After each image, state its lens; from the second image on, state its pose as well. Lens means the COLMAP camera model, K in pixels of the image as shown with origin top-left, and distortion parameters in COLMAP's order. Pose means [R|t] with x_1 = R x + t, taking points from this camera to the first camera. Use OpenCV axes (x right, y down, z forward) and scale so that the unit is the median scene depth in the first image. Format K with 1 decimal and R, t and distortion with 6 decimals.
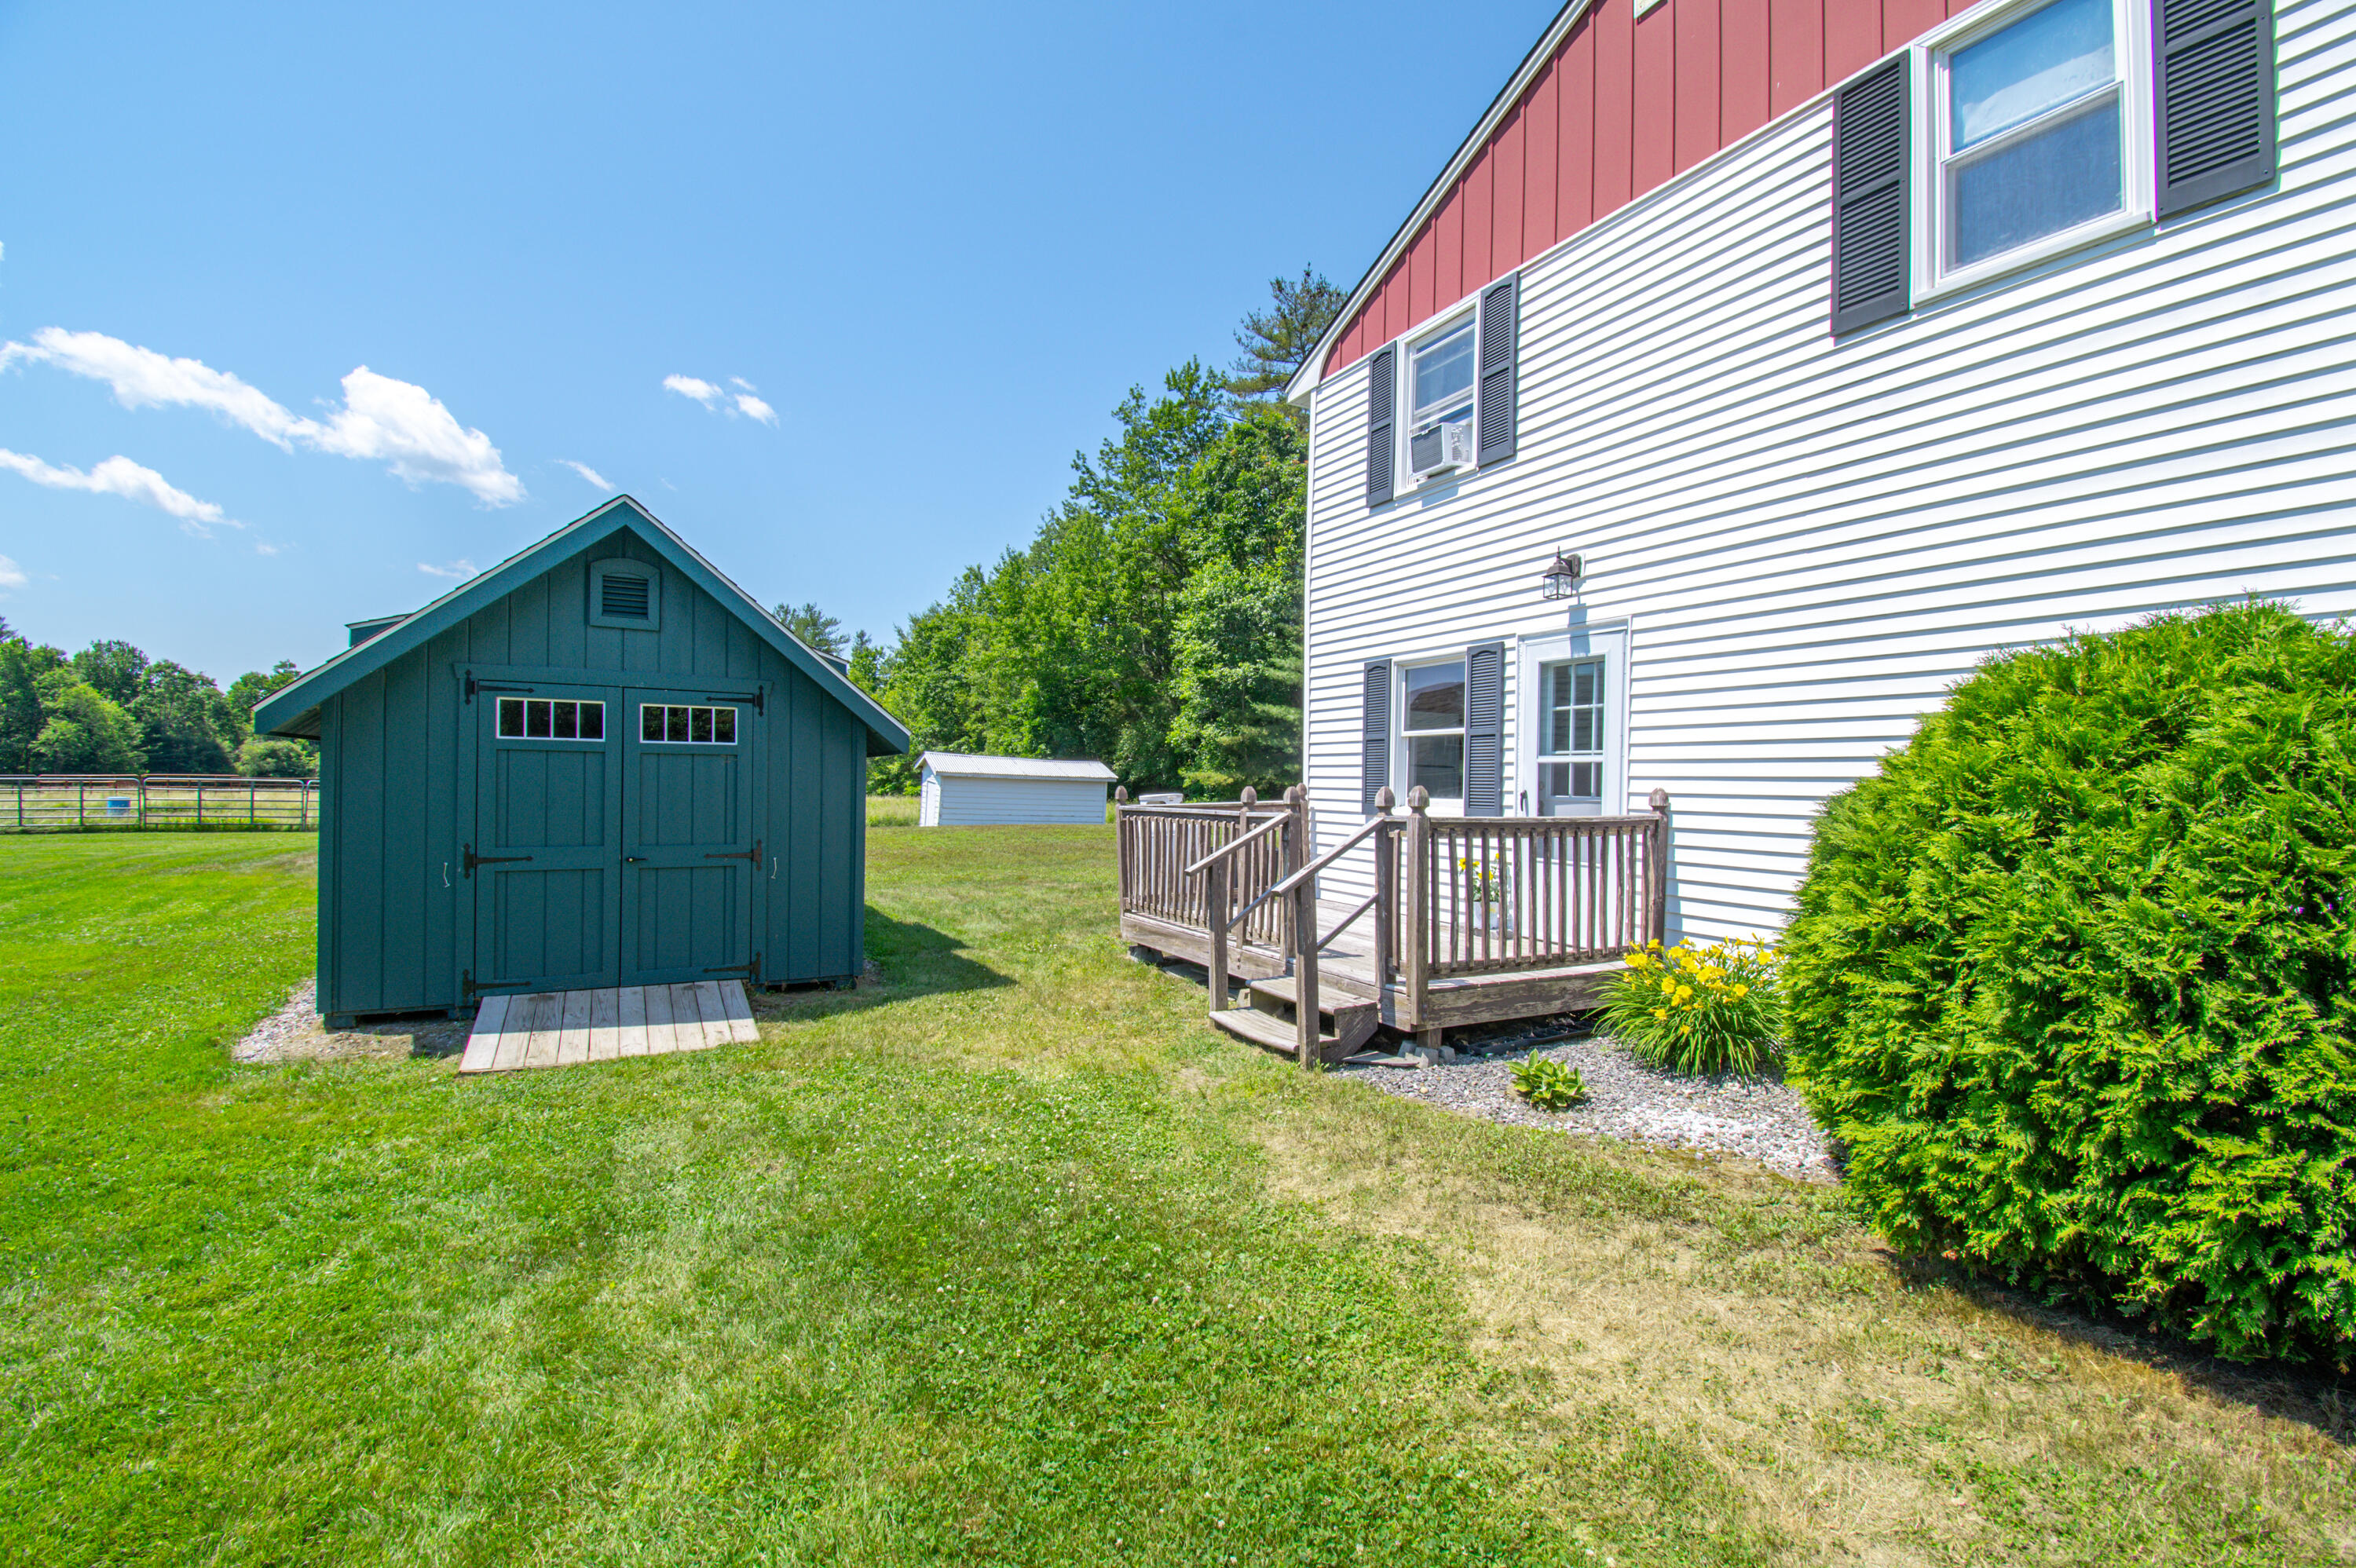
lens RADIAL K [[1031.7, 0, 1187.5], [0, 1031.7, 788.7], [0, 0, 1]] dist [0.020745, -0.027617]
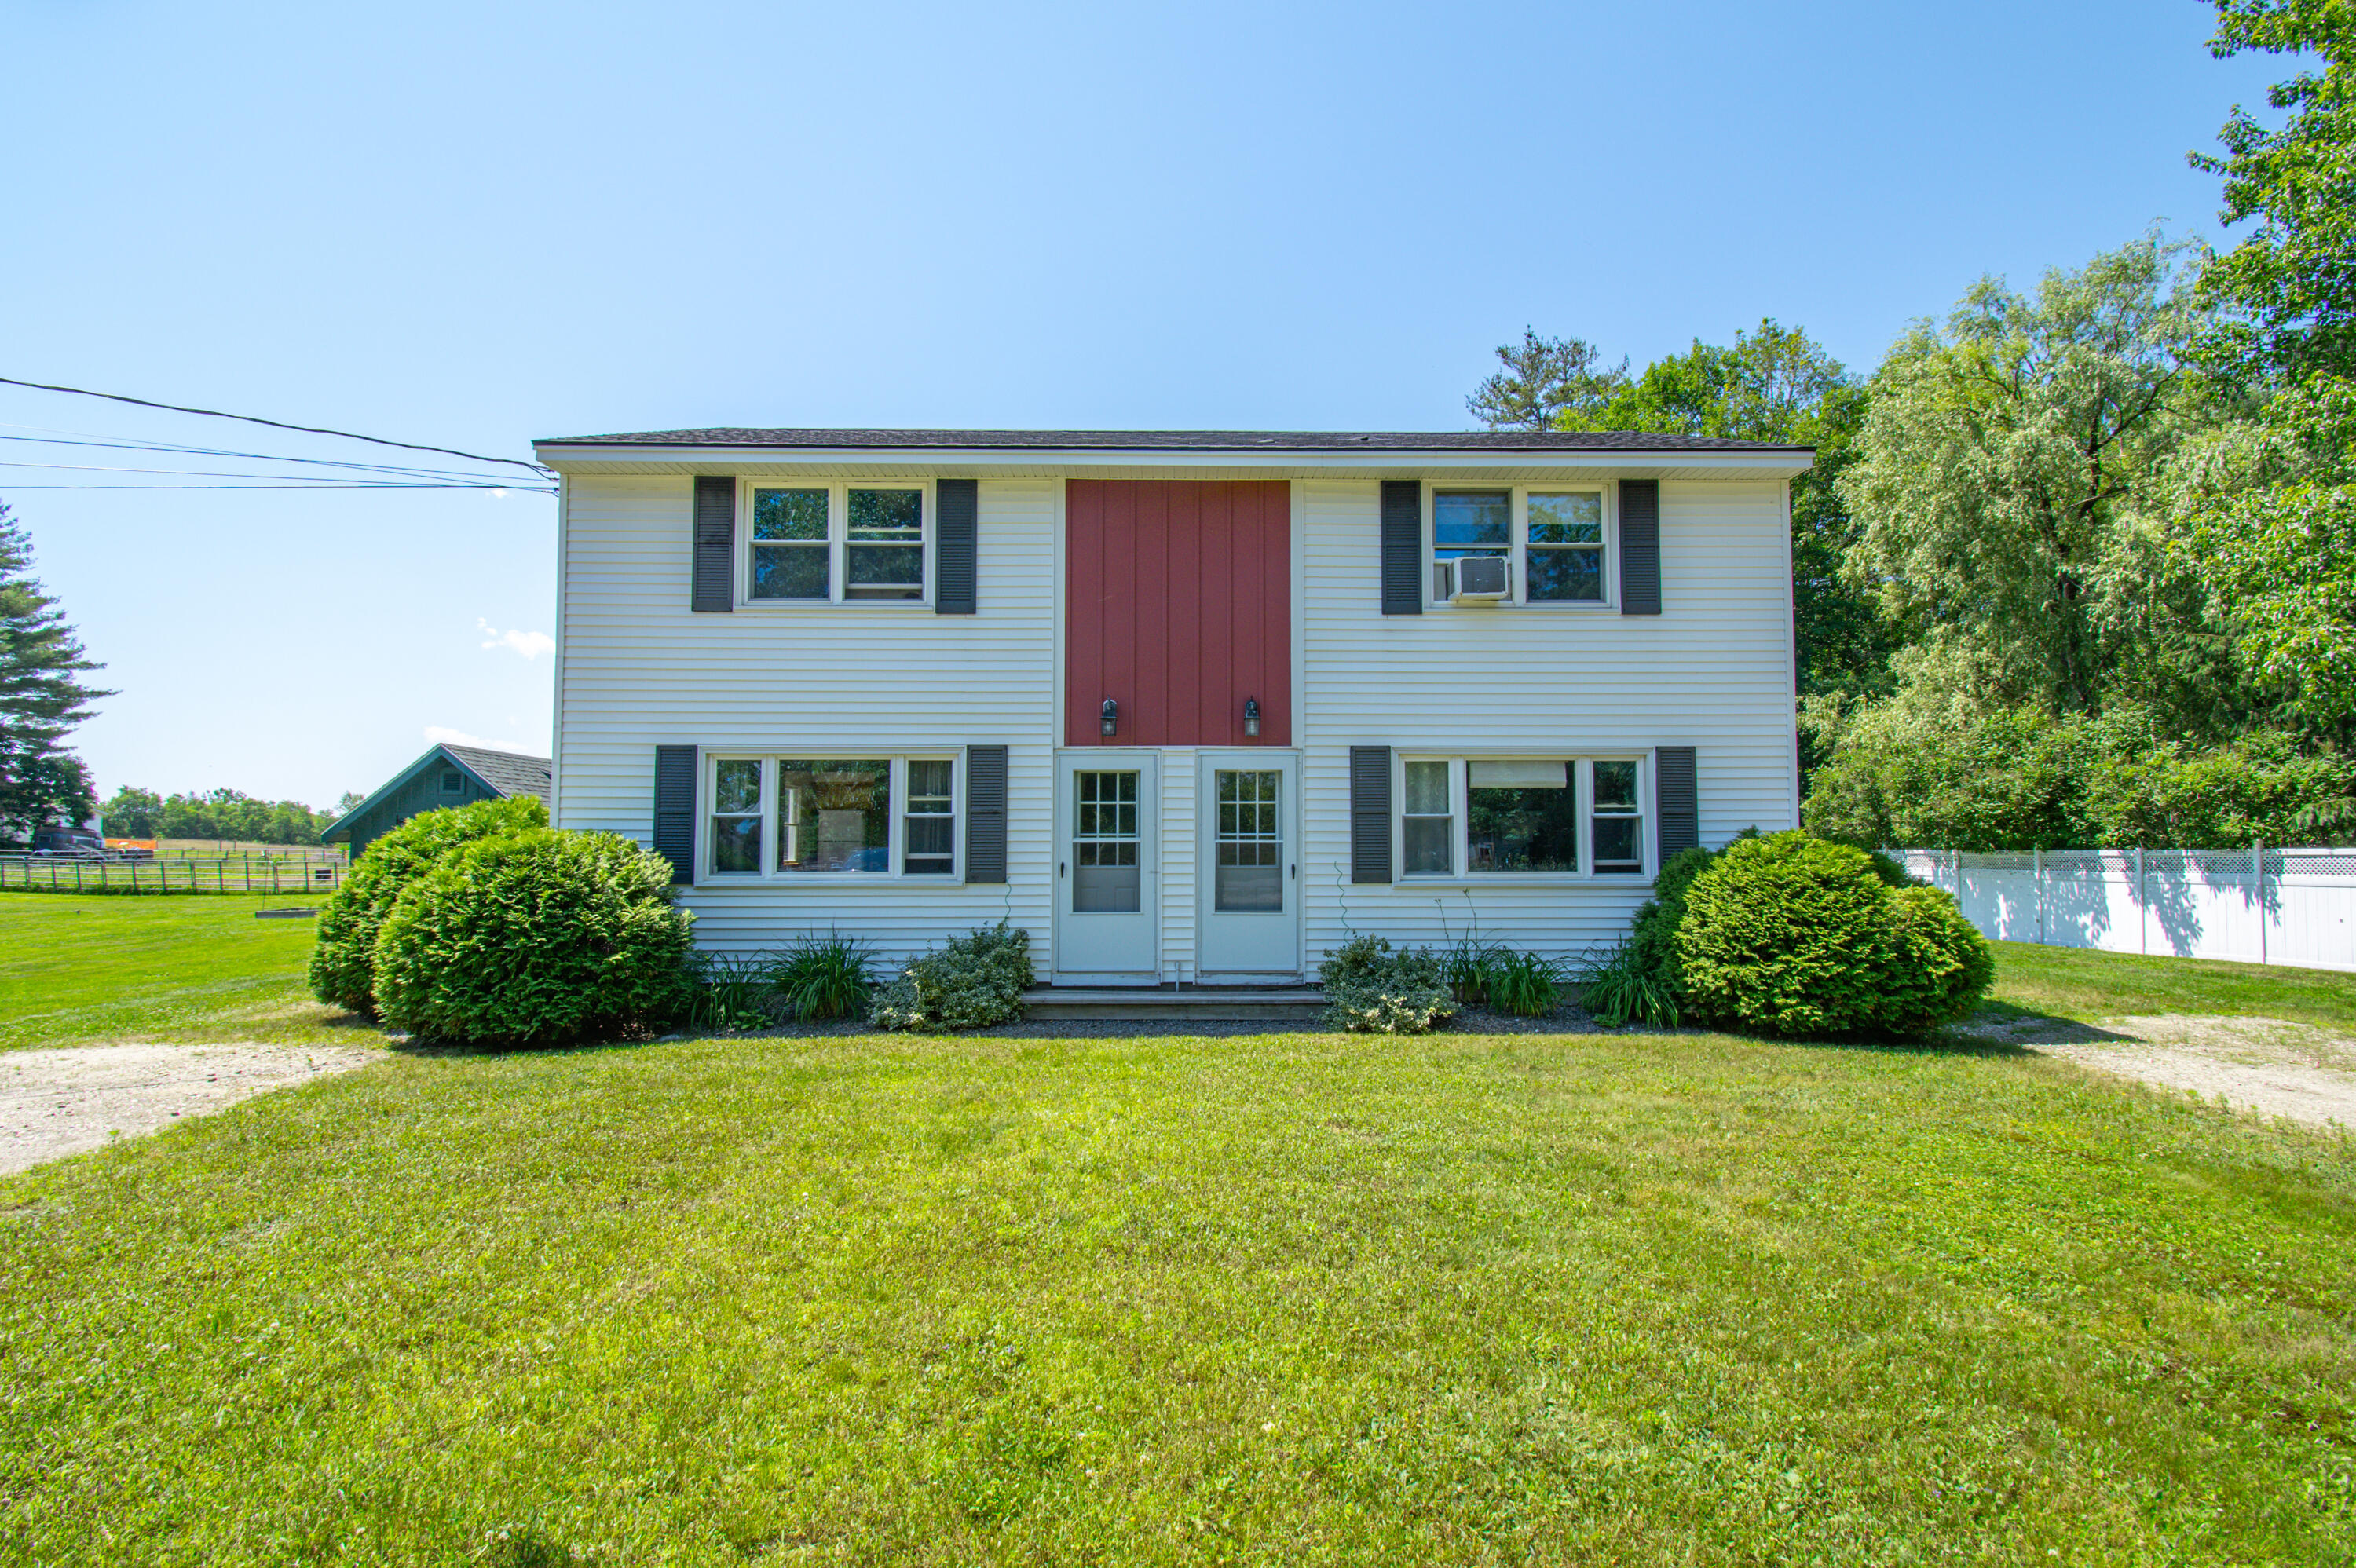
lens RADIAL K [[1087.1, 0, 1196.8], [0, 1087.1, 779.3], [0, 0, 1]] dist [0.016260, -0.022462]
pose [[0.892982, -0.045241, -0.447814, 2.124705], [0.015067, 0.997383, -0.070717, 0.016140], [0.449841, 0.056401, 0.891326, -0.492937]]
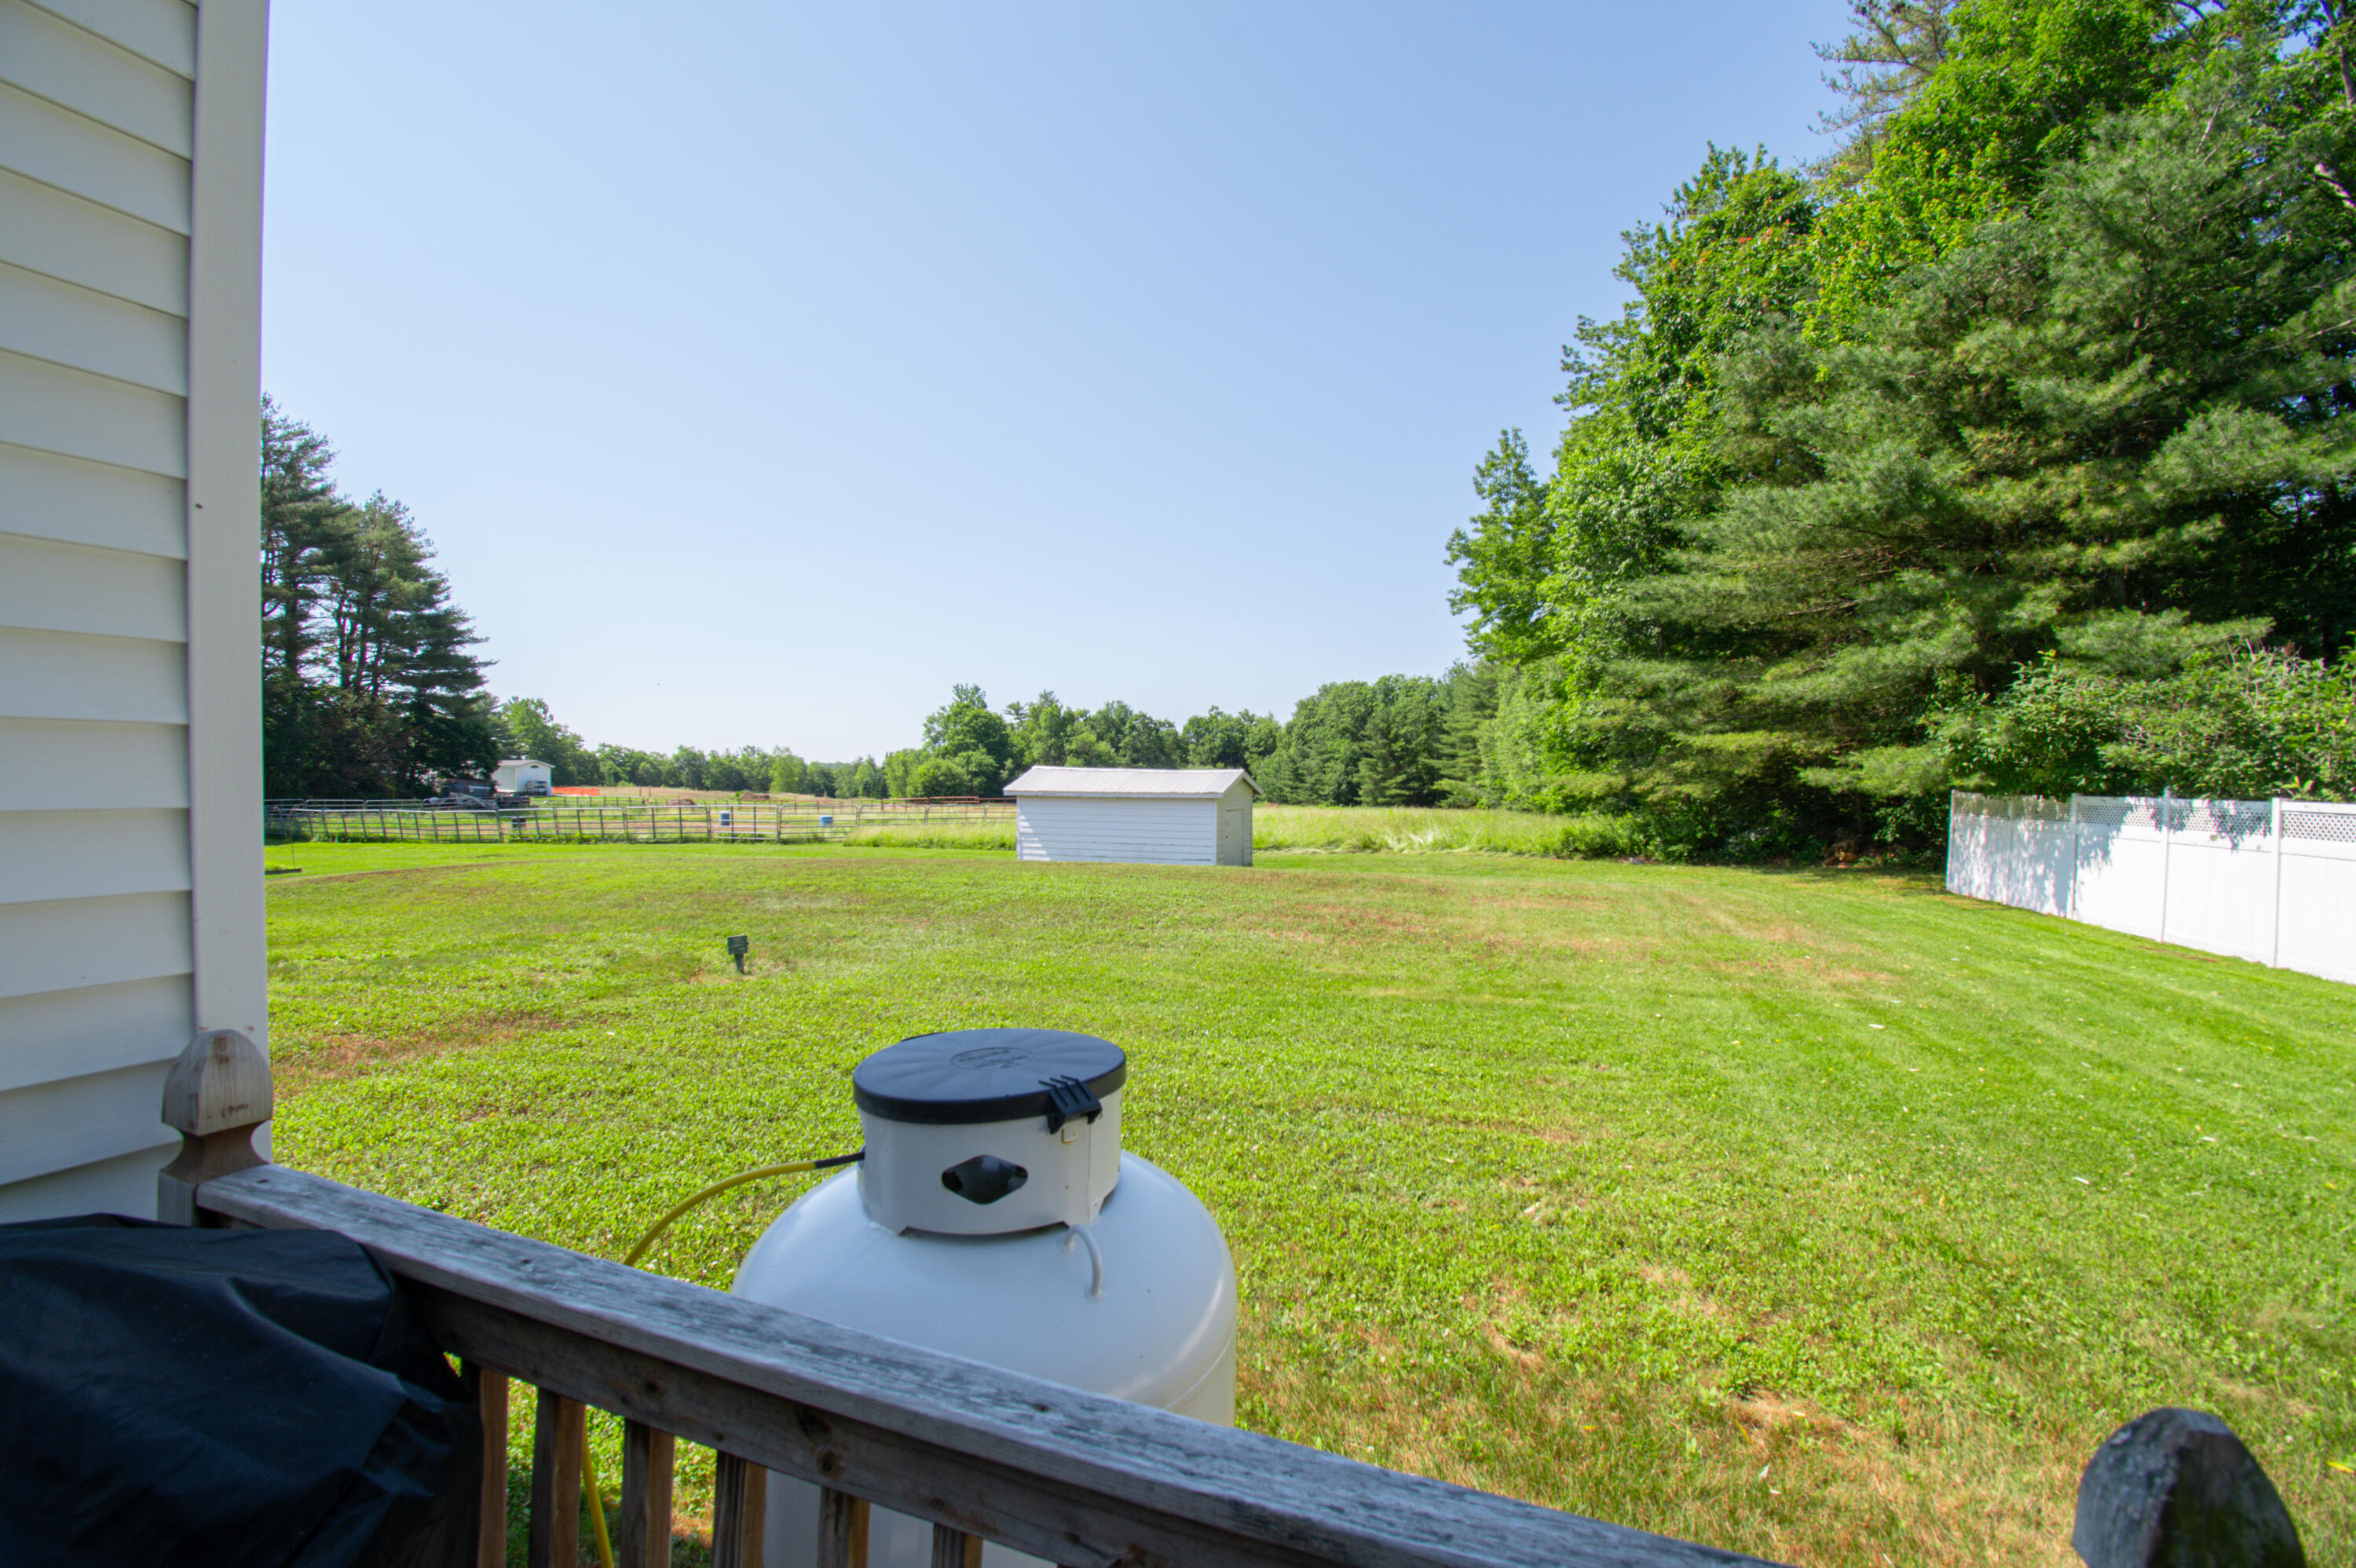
lens RADIAL K [[1031.7, 0, 1187.5], [0, 1031.7, 788.7], [0, 0, 1]] dist [0.020745, -0.027617]
pose [[0.664065, -0.020085, -0.747405, 1.950292], [0.016078, 0.999792, -0.012583, -0.018885], [0.747502, -0.003661, 0.664249, 2.197551]]
